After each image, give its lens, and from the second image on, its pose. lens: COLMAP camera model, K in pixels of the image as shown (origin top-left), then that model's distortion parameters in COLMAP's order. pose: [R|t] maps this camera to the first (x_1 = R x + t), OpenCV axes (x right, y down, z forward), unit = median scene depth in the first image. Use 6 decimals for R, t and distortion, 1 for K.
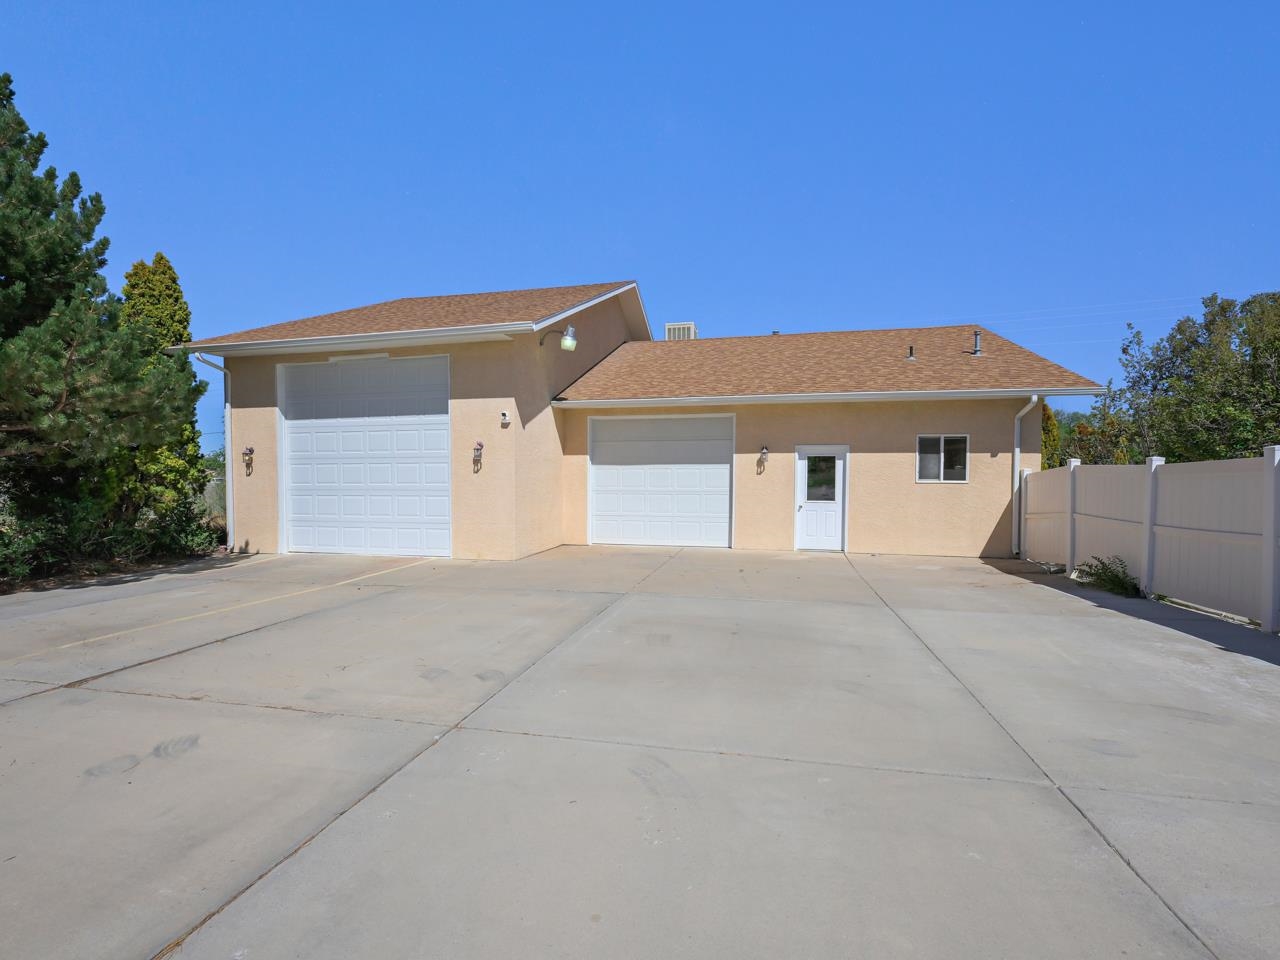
lens RADIAL K [[570.5, 0, 640.8], [0, 570.5, 487.1], [0, 0, 1]] dist [-0.001994, -0.000211]
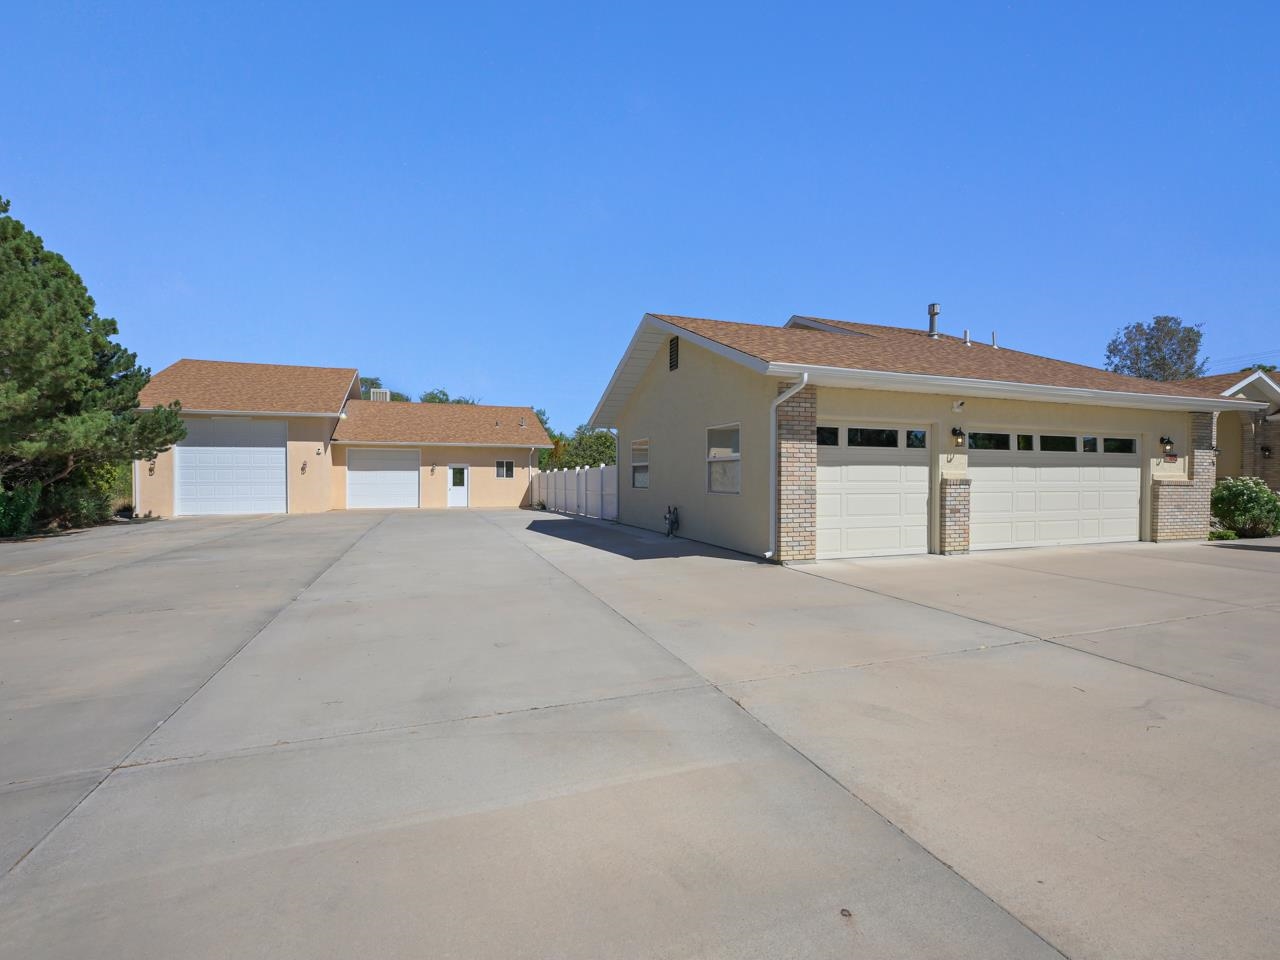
lens RADIAL K [[570.5, 0, 640.8], [0, 570.5, 487.1], [0, 0, 1]] dist [-0.001994, -0.000211]
pose [[0.829741, -0.010387, 0.558052, -0.398076], [0.012440, 0.999923, 0.000116, 0.037166], [-0.558010, 0.006846, 0.829806, -1.459099]]
